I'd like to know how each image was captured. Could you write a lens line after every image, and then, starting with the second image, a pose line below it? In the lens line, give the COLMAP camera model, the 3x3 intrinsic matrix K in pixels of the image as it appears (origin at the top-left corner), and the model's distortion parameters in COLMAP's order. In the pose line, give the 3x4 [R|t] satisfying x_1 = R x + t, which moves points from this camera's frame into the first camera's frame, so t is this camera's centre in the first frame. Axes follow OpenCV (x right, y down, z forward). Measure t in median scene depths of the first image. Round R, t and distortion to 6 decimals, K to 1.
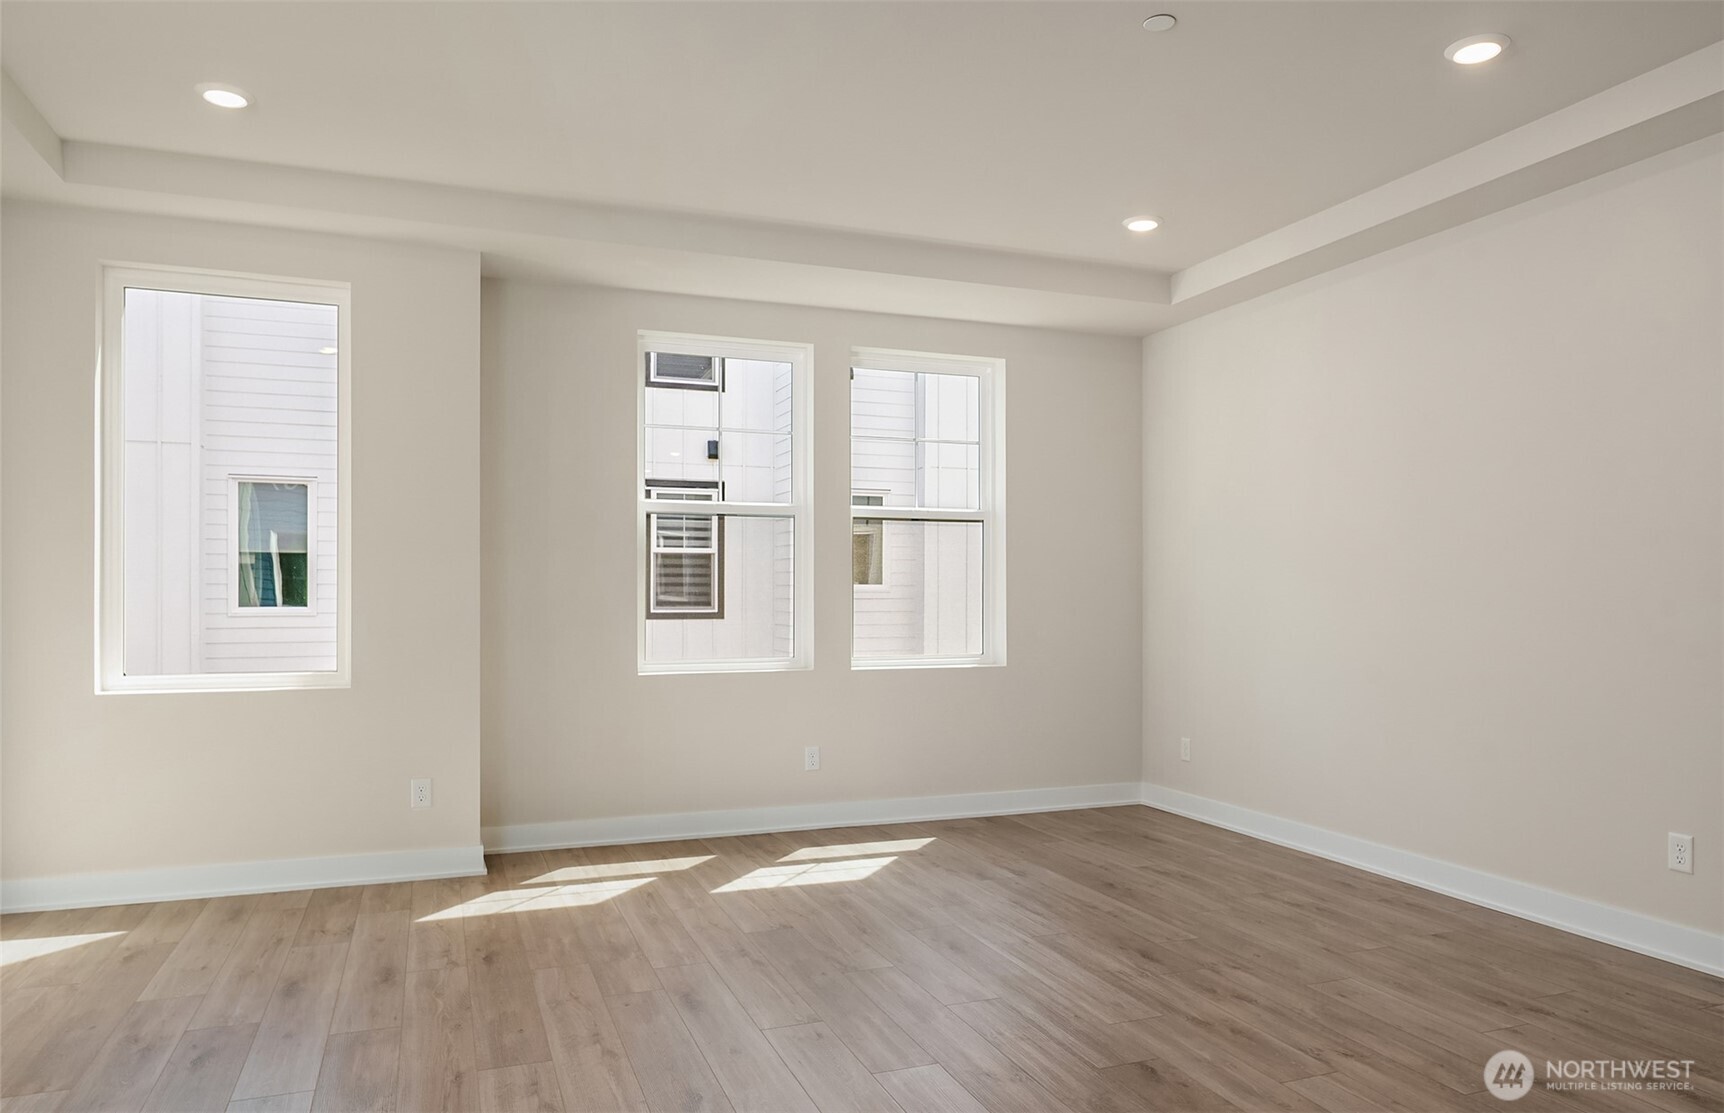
lens RADIAL K [[1135.6, 0, 868.3], [0, 1135.6, 570.1], [0, 0, 1]] dist [-0.003514, -0.001575]
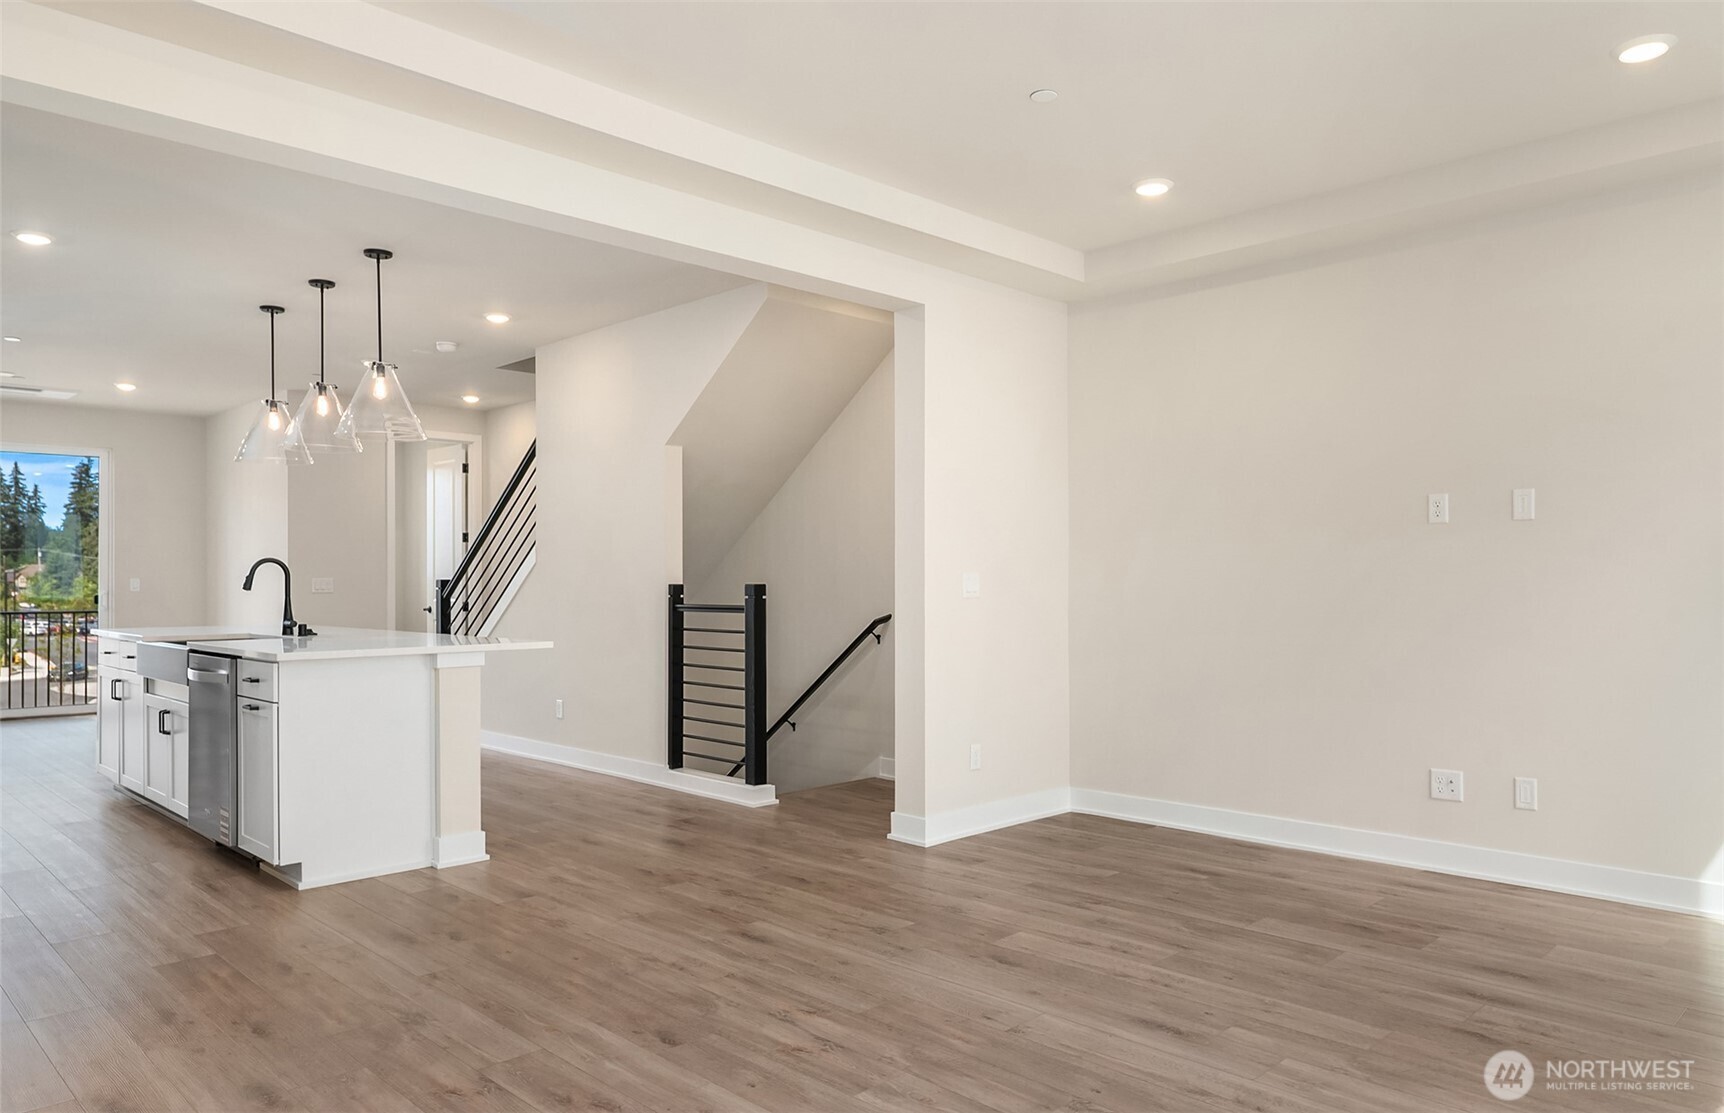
lens RADIAL K [[1139.7, 0, 881.8], [0, 1139.7, 569.5], [0, 0, 1]] dist [-0.005025, -0.002900]
pose [[-0.910766, -0.002087, -0.412919, 0.324693], [0.009797, 0.999597, -0.026660, 0.024352], [0.412808, -0.028326, -0.910378, 1.326261]]
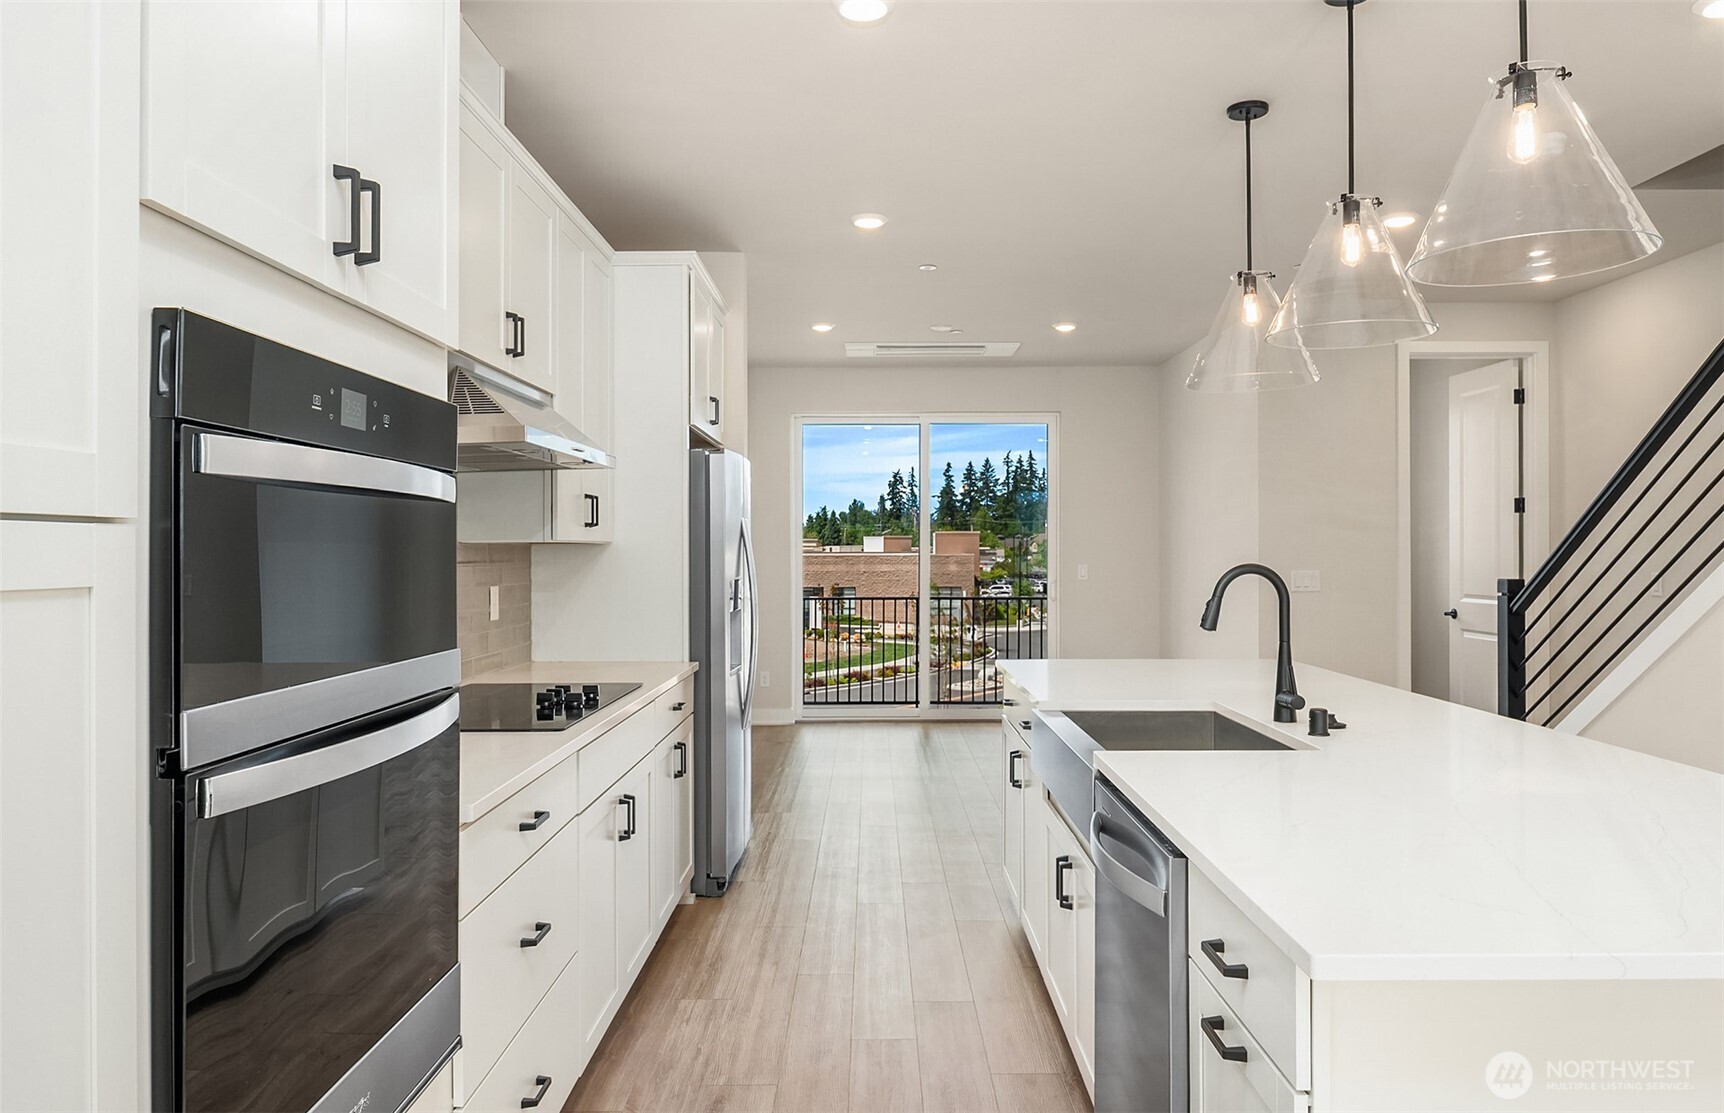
lens RADIAL K [[1139.7, 0, 881.8], [0, 1139.7, 569.5], [0, 0, 1]] dist [-0.005025, -0.002900]
pose [[-0.937149, -0.006040, 0.348878, 0.397024], [-0.005858, 0.999982, 0.001575, -0.028190], [-0.348881, -0.000567, -0.937167, 0.512902]]
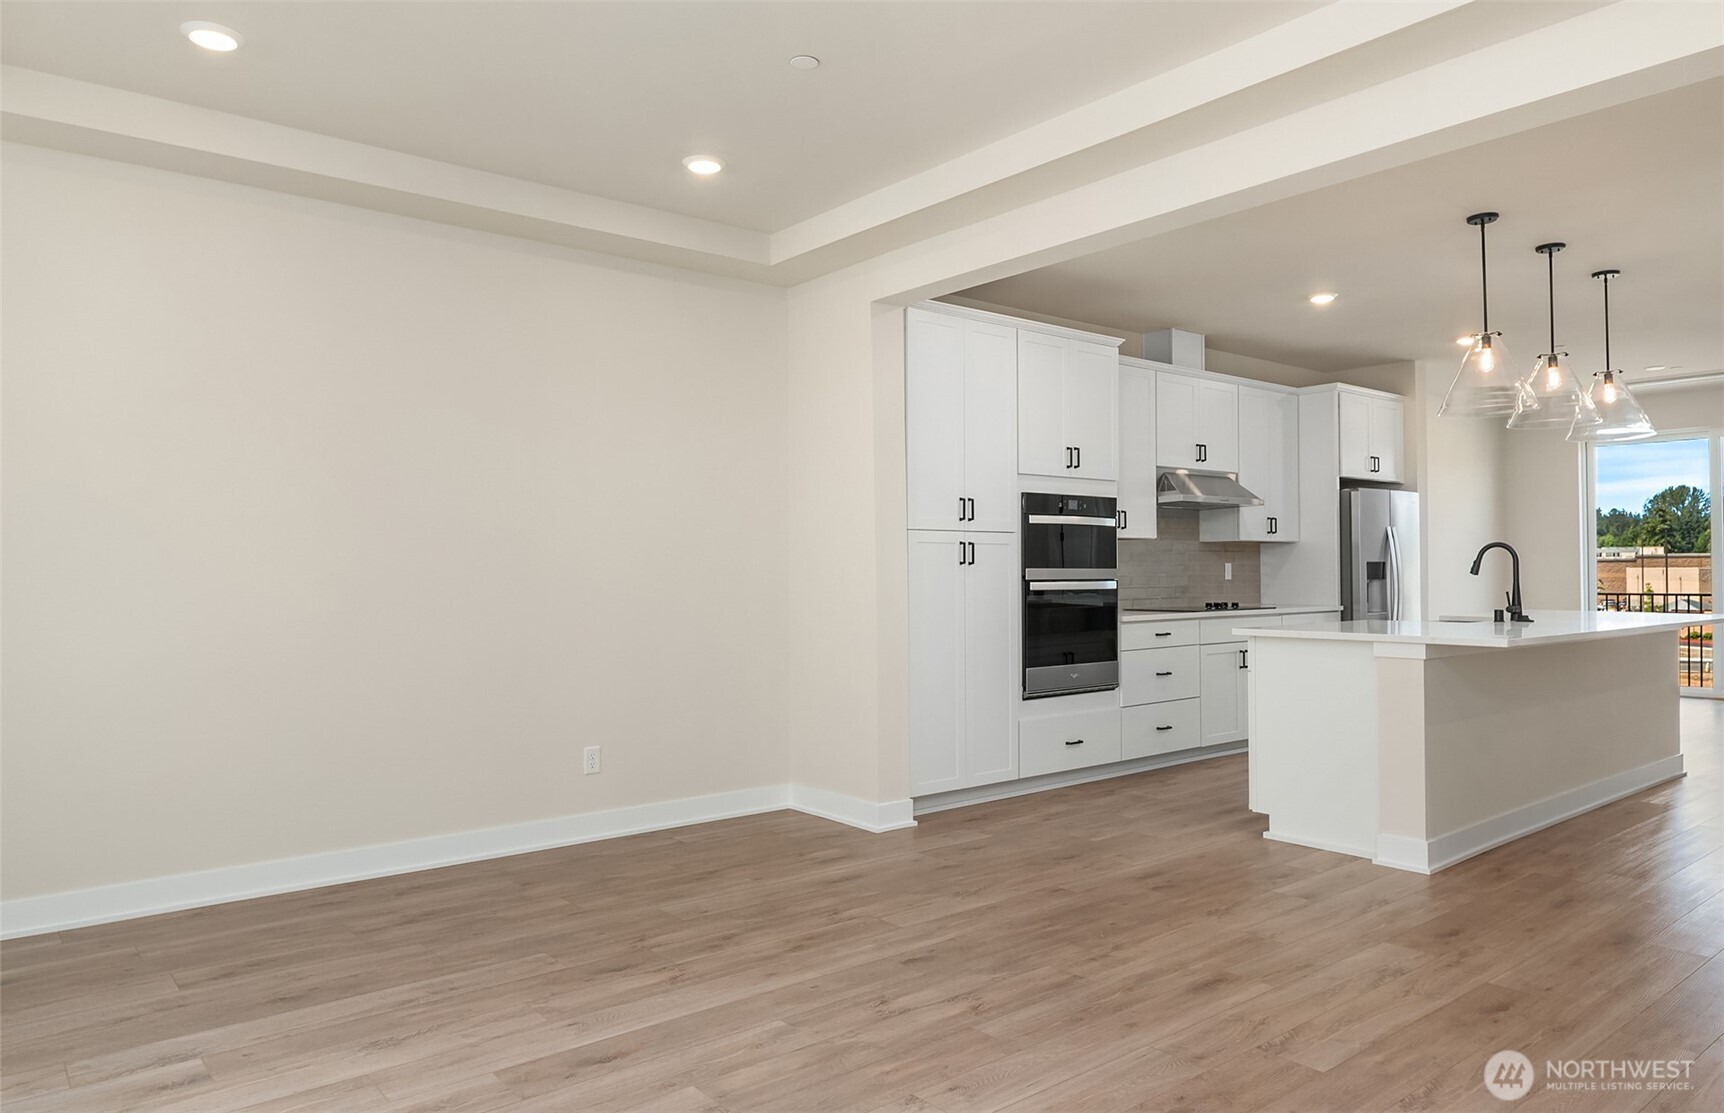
lens RADIAL K [[1129.0, 0, 866.9], [0, 1129.0, 552.7], [0, 0, 1]] dist [-0.006194, -0.002823]
pose [[-0.317731, 0.014499, 0.948070, -0.584661], [-0.012358, 0.999735, -0.019430, 0.015095], [-0.948100, -0.017889, -0.317467, 0.935624]]
